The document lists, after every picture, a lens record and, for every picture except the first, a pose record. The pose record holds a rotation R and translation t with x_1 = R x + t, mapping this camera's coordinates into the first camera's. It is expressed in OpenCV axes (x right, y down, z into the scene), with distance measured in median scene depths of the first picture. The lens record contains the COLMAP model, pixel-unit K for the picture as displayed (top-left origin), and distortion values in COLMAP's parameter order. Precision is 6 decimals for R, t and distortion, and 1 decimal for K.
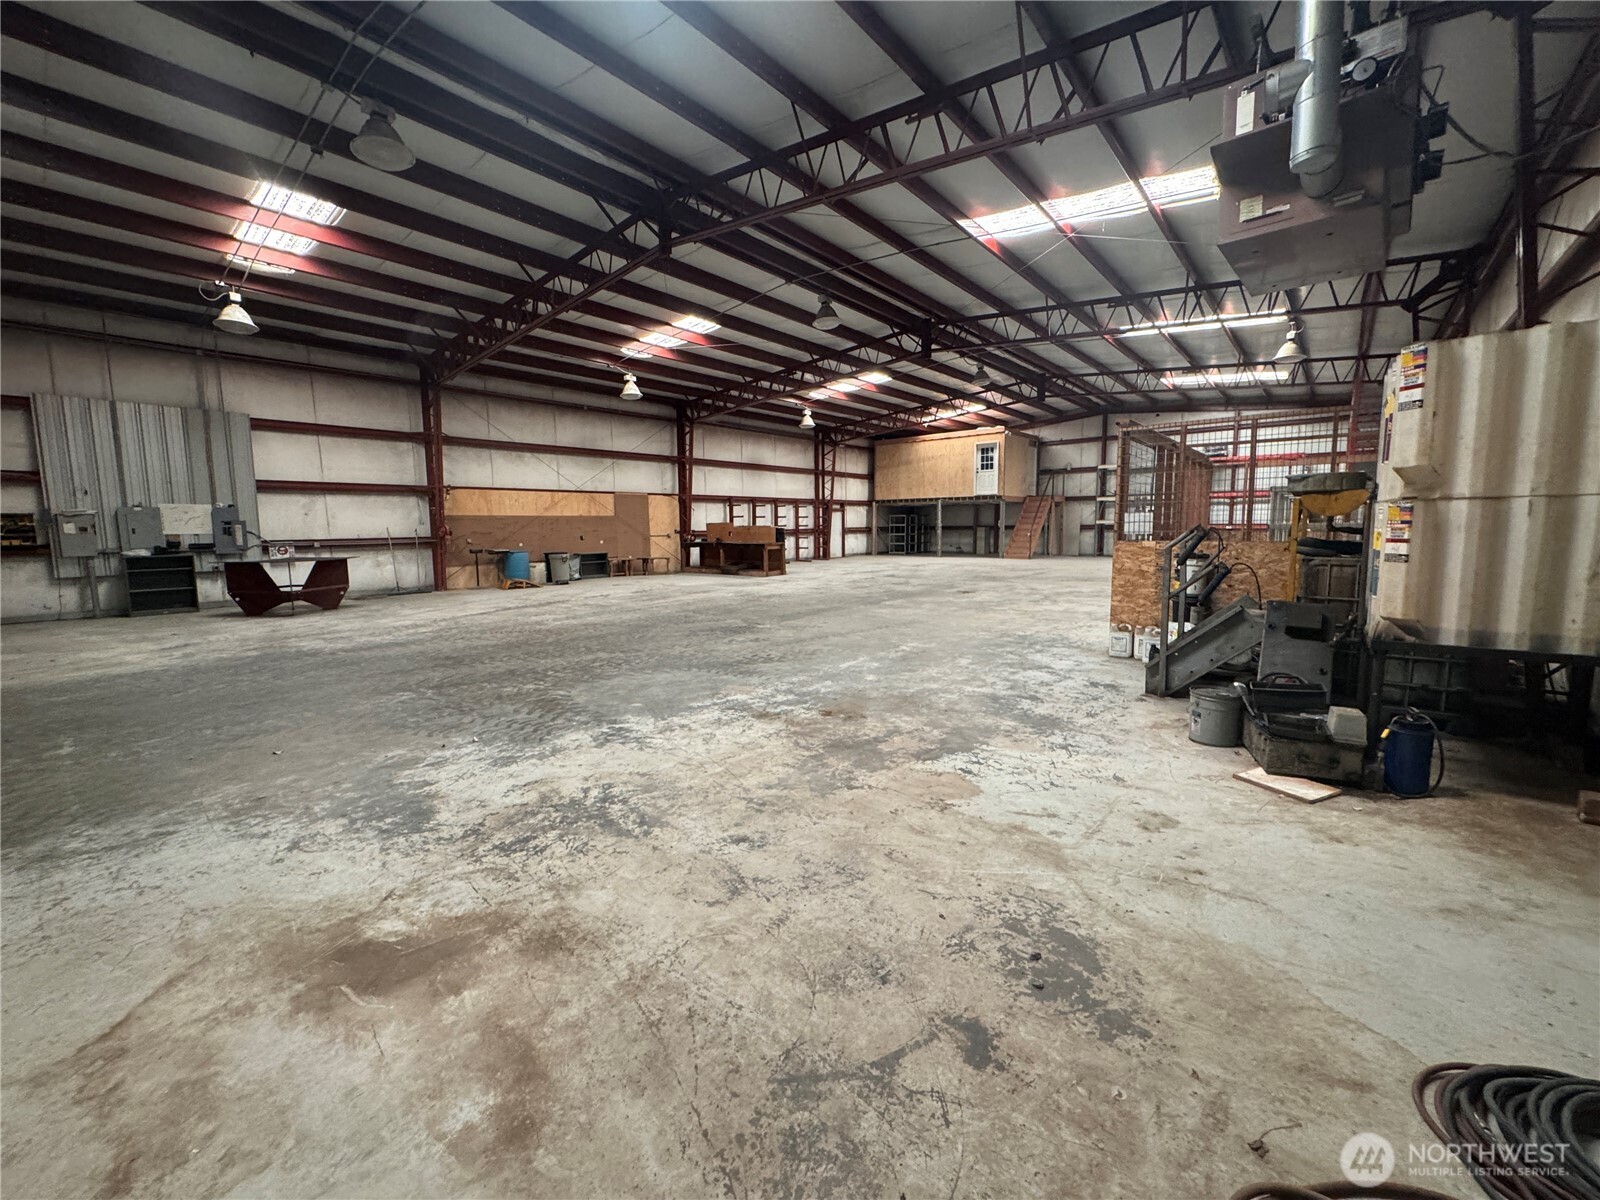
lens RADIAL K [[642.9, 0, 798.7], [0, 642.9, 597.7], [0, 0, 1]] dist [-0.003829, 0.000538]
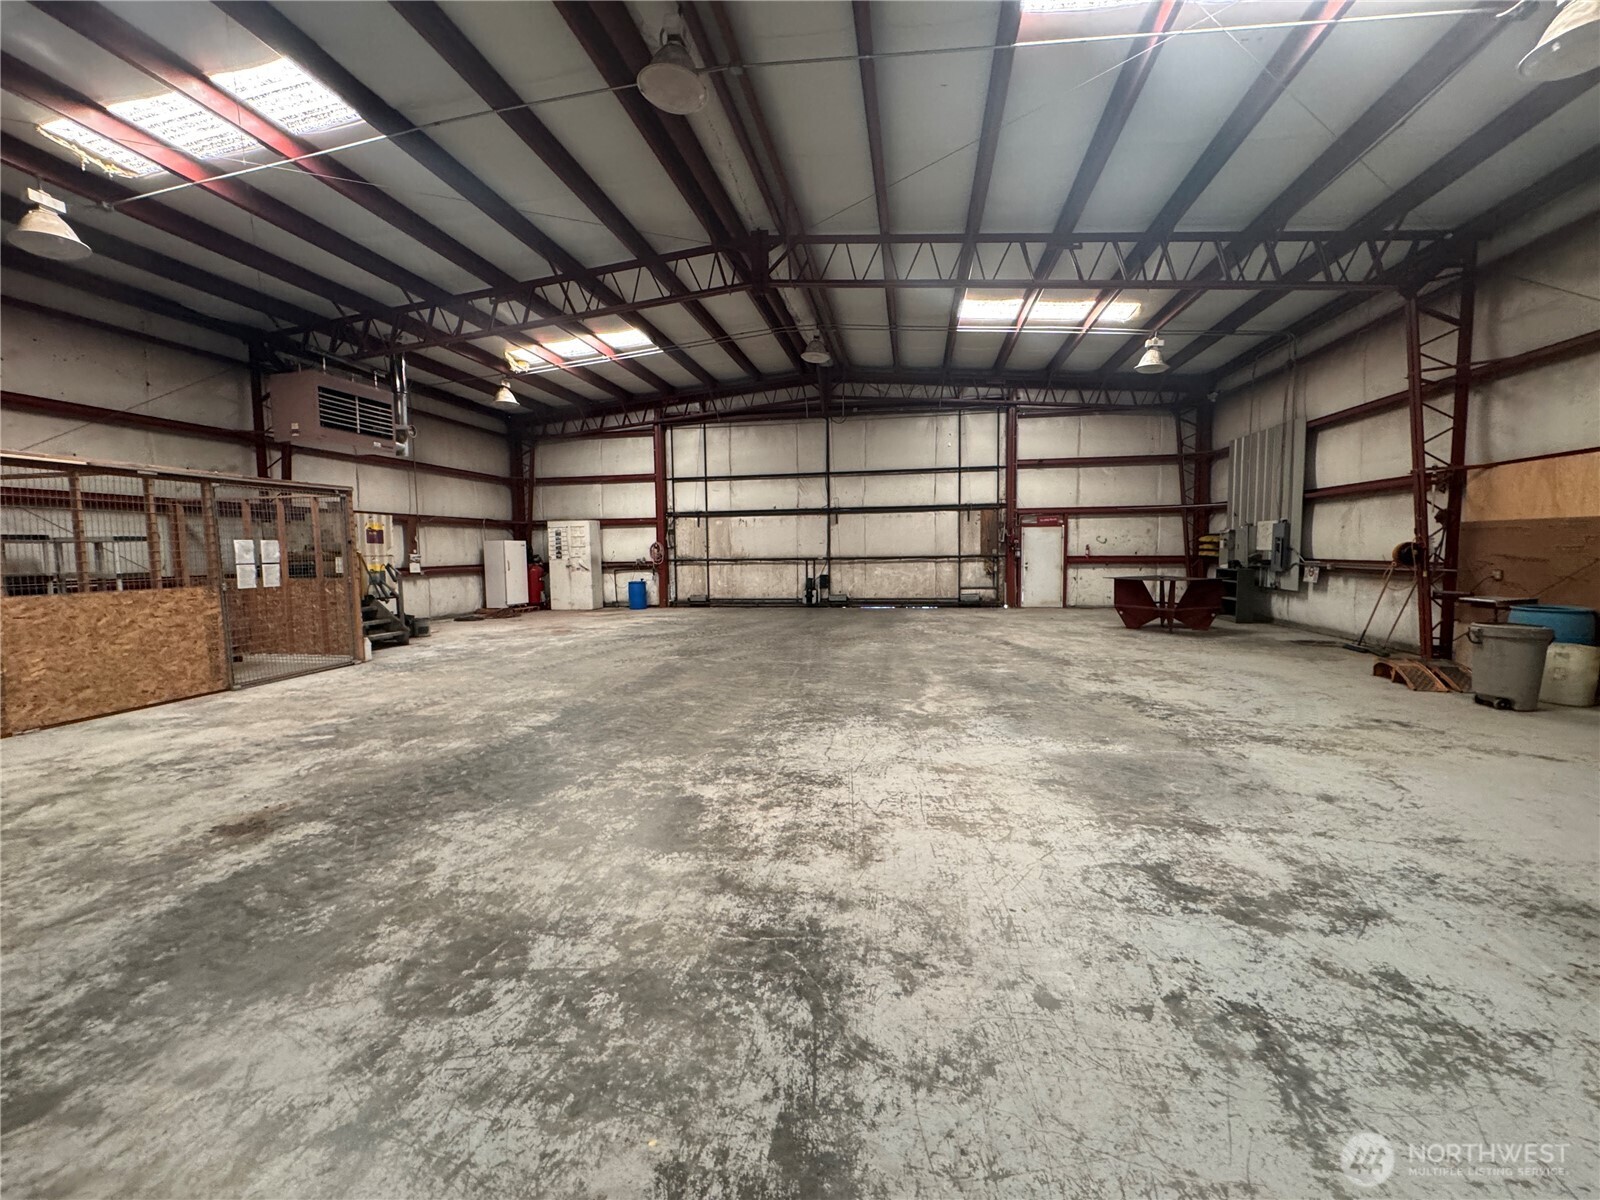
lens RADIAL K [[642.9, 0, 800.2], [0, 642.9, 597.5], [0, 0, 1]] dist [-0.003829, 0.000538]
pose [[-0.867076, 0.061751, -0.494333, 0.216453], [-0.032049, 0.983318, 0.179049, -0.190927], [0.497143, 0.171093, -0.850633, 1.569212]]
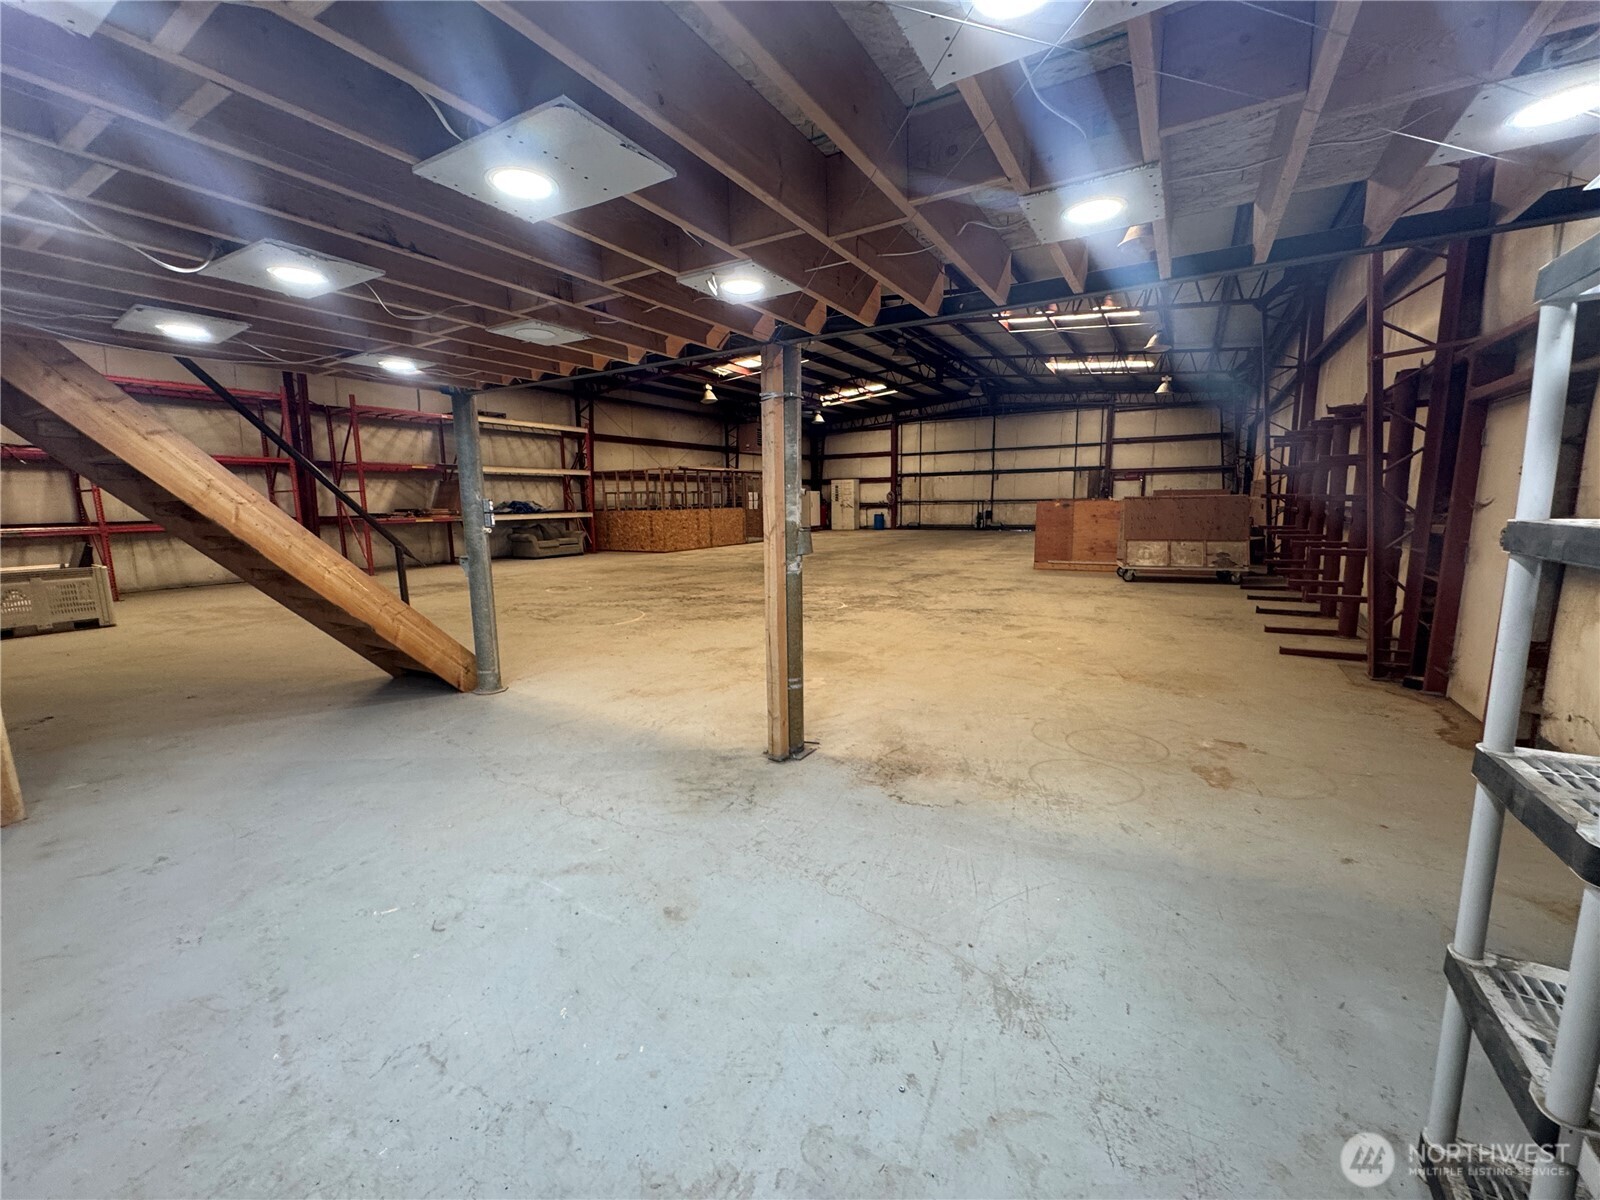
lens RADIAL K [[642.9, 0, 799.5], [0, 642.9, 597.9], [0, 0, 1]] dist [-0.003829, 0.000538]
pose [[-0.986631, 0.051744, -0.154539, 0.552816], [0.009615, 0.965087, 0.261754, -0.309518], [0.162688, 0.256768, -0.952682, 2.654138]]
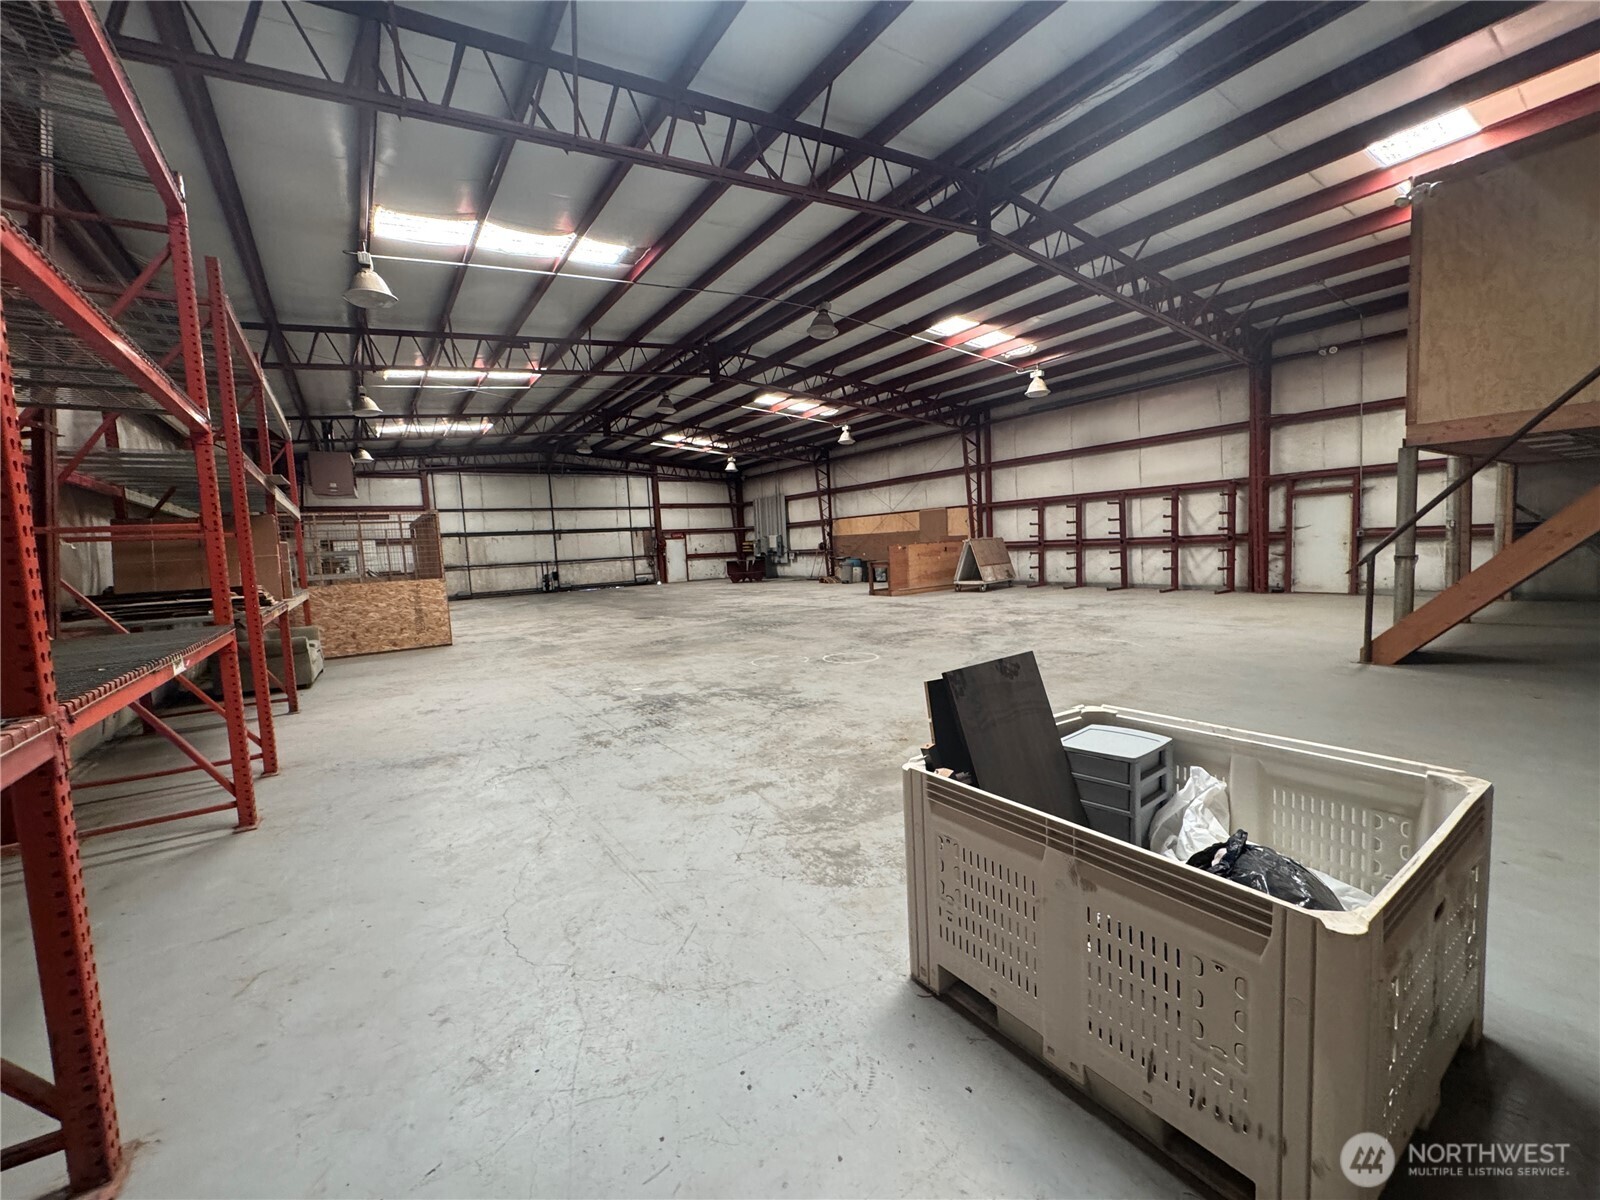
lens RADIAL K [[642.9, 0, 797.5], [0, 642.9, 597.0], [0, 0, 1]] dist [-0.003829, 0.000538]
pose [[-0.267510, 0.105564, -0.957755, 1.456124], [-0.055897, 0.990606, 0.124798, -0.231306], [0.961932, 0.086920, -0.259096, 1.803163]]
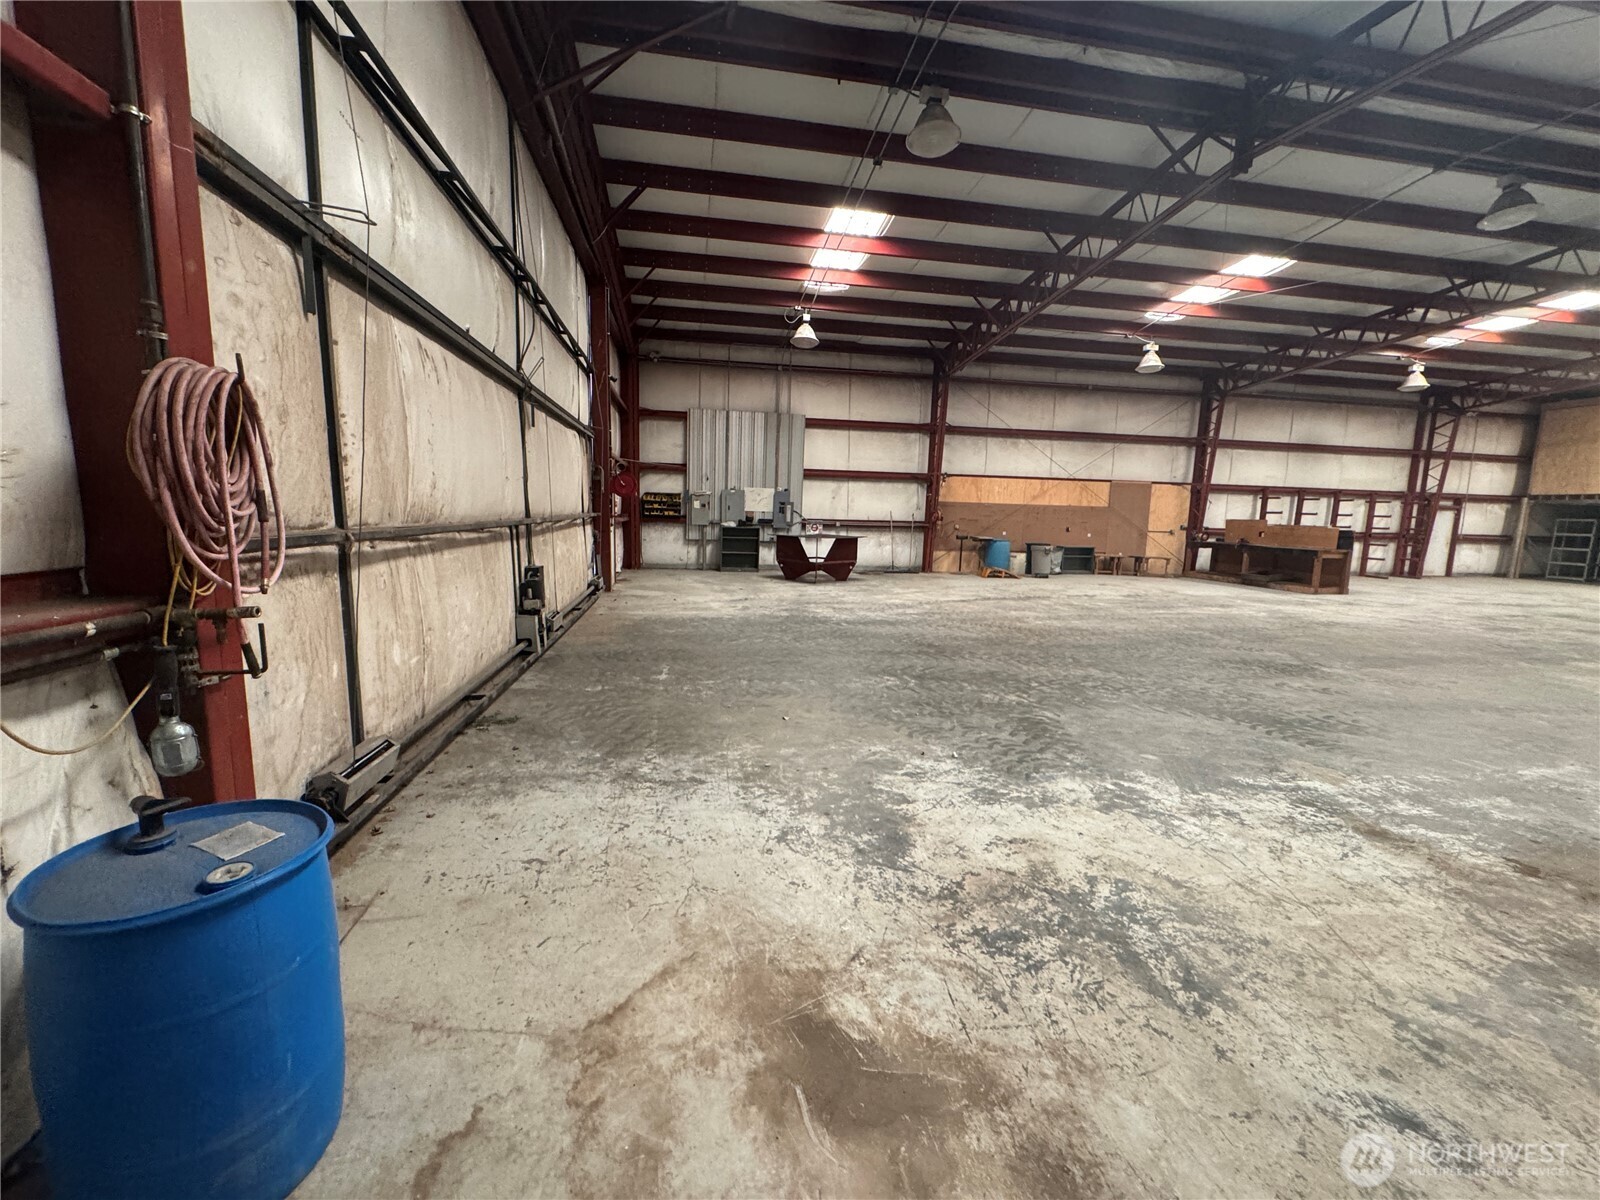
lens RADIAL K [[642.9, 0, 798.8], [0, 642.9, 594.7], [0, 0, 1]] dist [-0.003829, 0.000538]
pose [[0.761311, 0.116621, -0.637813, -0.048417], [-0.108921, 0.992715, 0.051501, -0.008286], [0.639173, 0.030263, 0.768467, 0.065425]]
